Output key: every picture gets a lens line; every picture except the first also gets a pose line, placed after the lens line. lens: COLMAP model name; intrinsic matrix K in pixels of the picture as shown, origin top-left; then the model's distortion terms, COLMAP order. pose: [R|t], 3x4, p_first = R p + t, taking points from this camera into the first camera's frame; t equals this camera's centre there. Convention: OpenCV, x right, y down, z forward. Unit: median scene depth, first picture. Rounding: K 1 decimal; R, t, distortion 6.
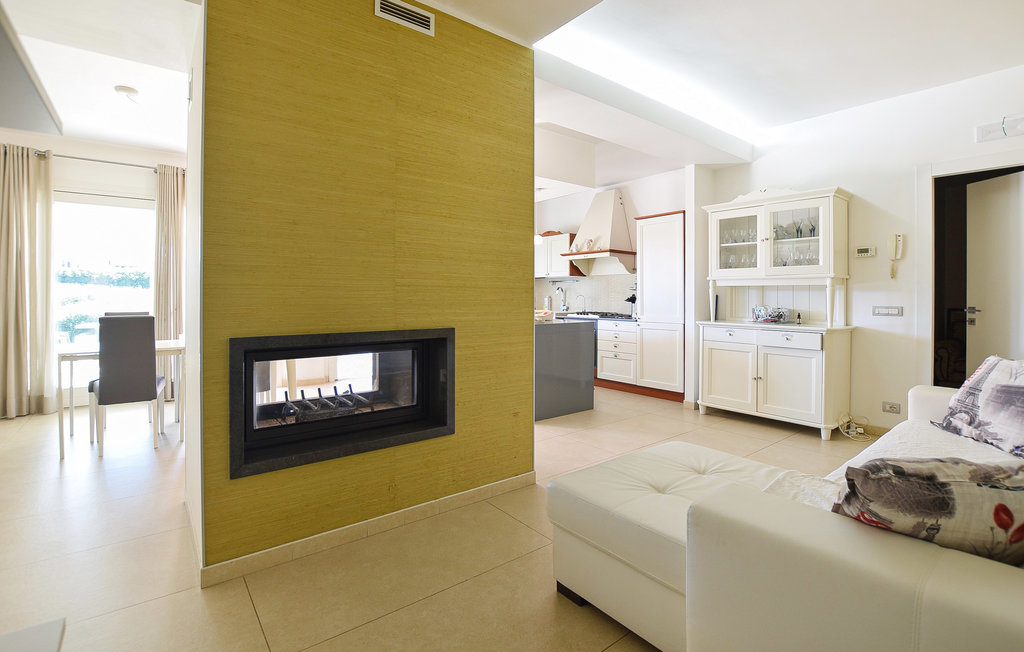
lens RADIAL K [[475.2, 0, 533.5], [0, 475.2, 296.6], [0, 0, 1]] dist [-0.034414, -0.000442]
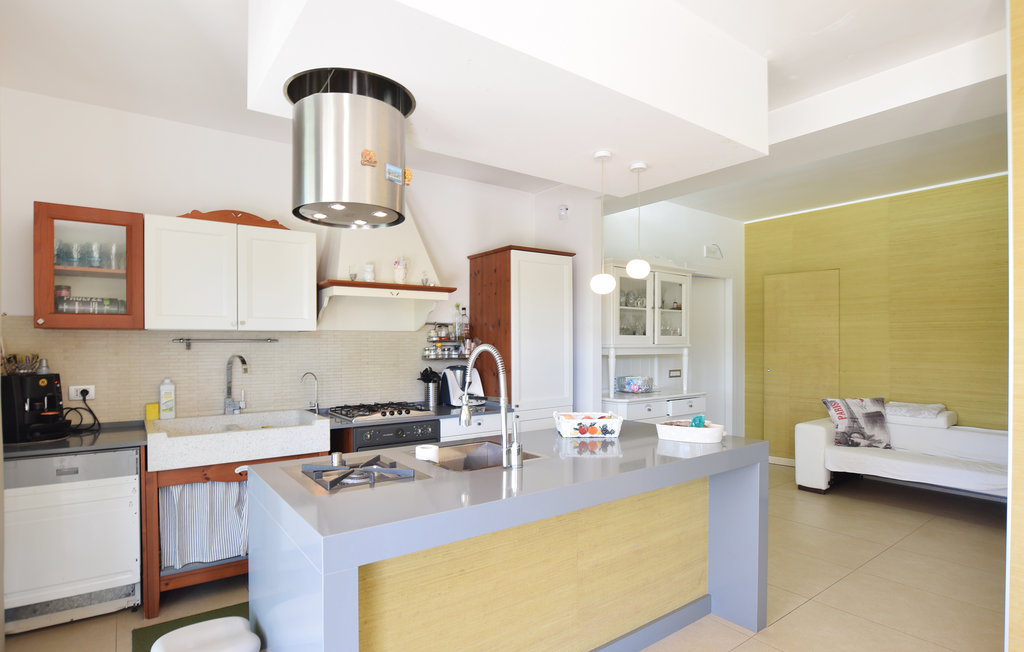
lens RADIAL K [[535.1, 0, 498.1], [0, 535.1, 350.7], [0, 0, 1]] dist [-0.003409, 0.000379]
pose [[0.071092, -0.018921, 0.997290, -0.438309], [0.002148, 0.999821, 0.018816, -0.036223], [-0.997467, 0.000804, 0.071120, 0.846343]]
